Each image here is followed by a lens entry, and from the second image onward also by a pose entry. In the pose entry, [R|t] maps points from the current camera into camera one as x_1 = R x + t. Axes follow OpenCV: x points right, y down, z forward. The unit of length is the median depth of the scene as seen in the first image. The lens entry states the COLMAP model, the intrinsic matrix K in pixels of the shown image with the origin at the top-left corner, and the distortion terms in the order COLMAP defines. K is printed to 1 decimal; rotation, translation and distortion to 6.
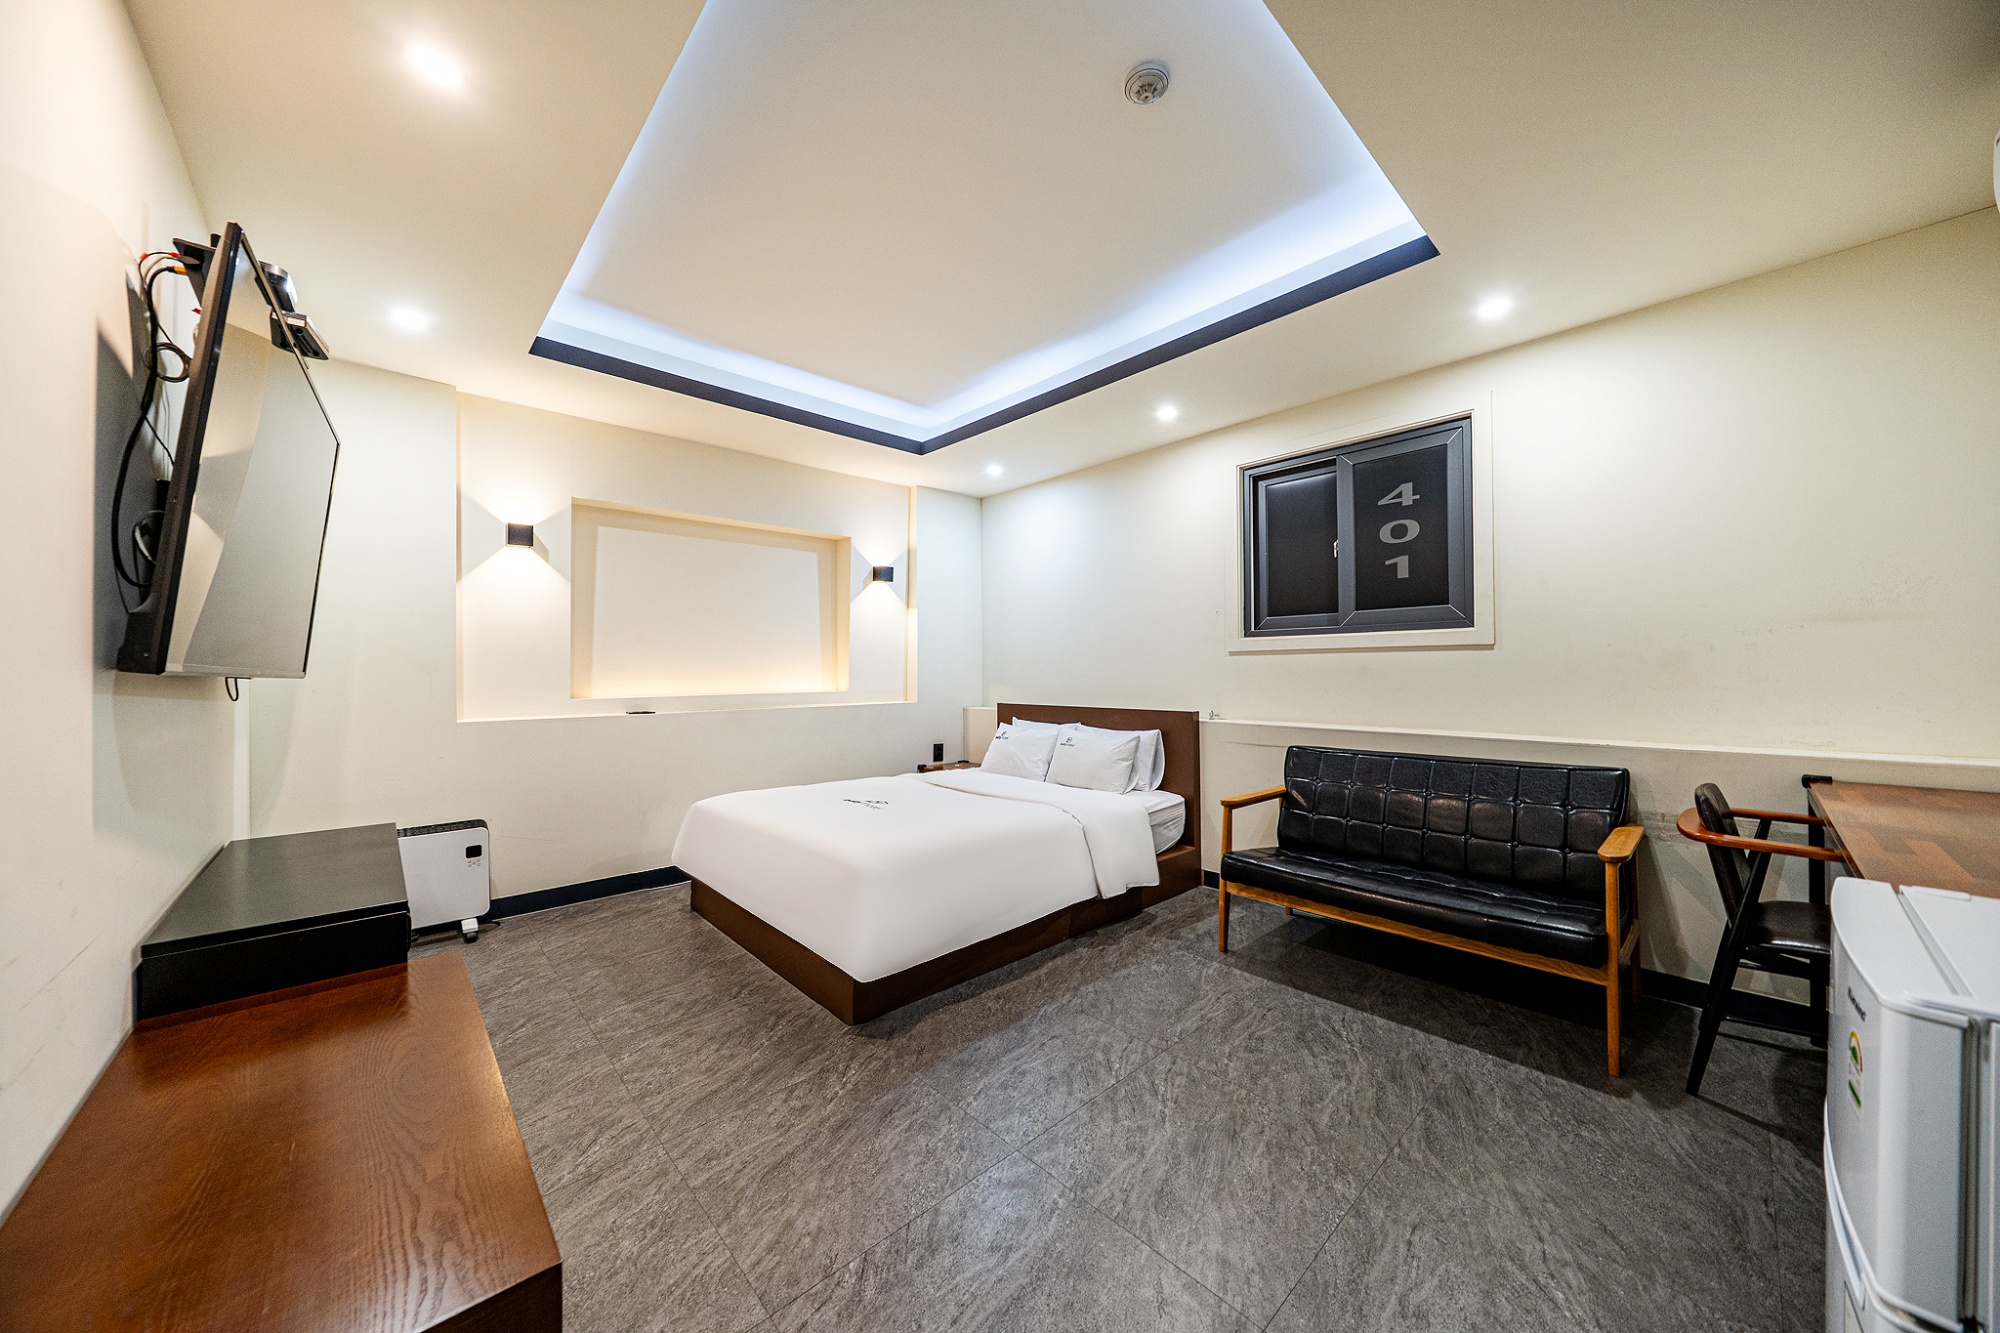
lens RADIAL K [[689.1, 0, 1000.0], [0, 689.1, 666.5], [0, 0, 1]] dist [0.000596, -0.000043]
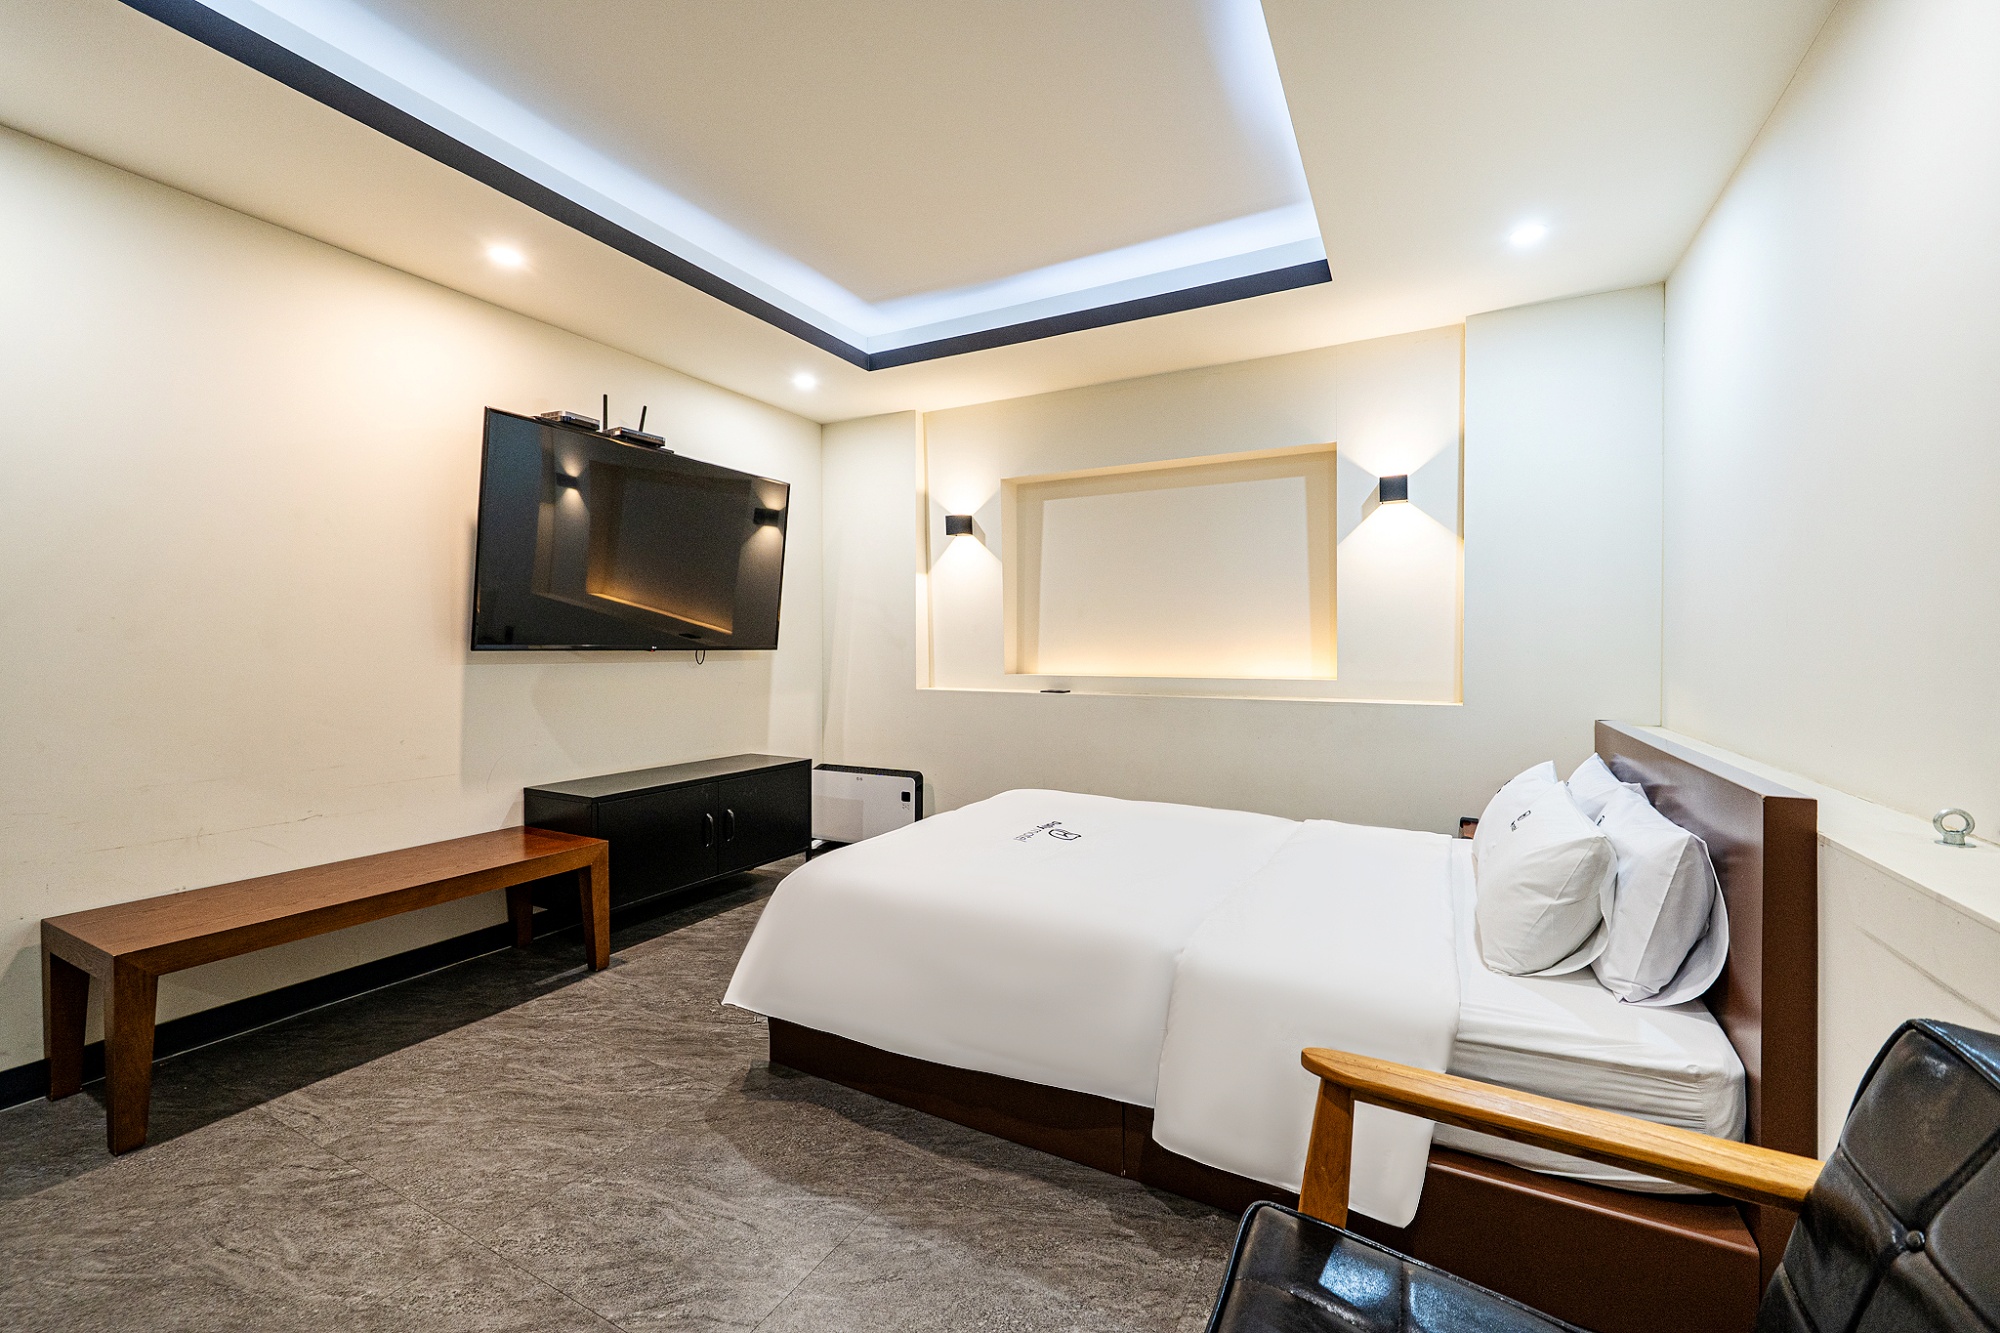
lens RADIAL K [[801.7, 0, 998.6], [0, 801.7, 653.6], [0, 0, 1]] dist [0.000261, 0.000102]
pose [[0.322935, 0.014217, -0.946314, 0.572110], [0.002615, 0.999870, 0.015914, -0.003007], [0.946418, -0.007614, 0.322856, 0.660981]]
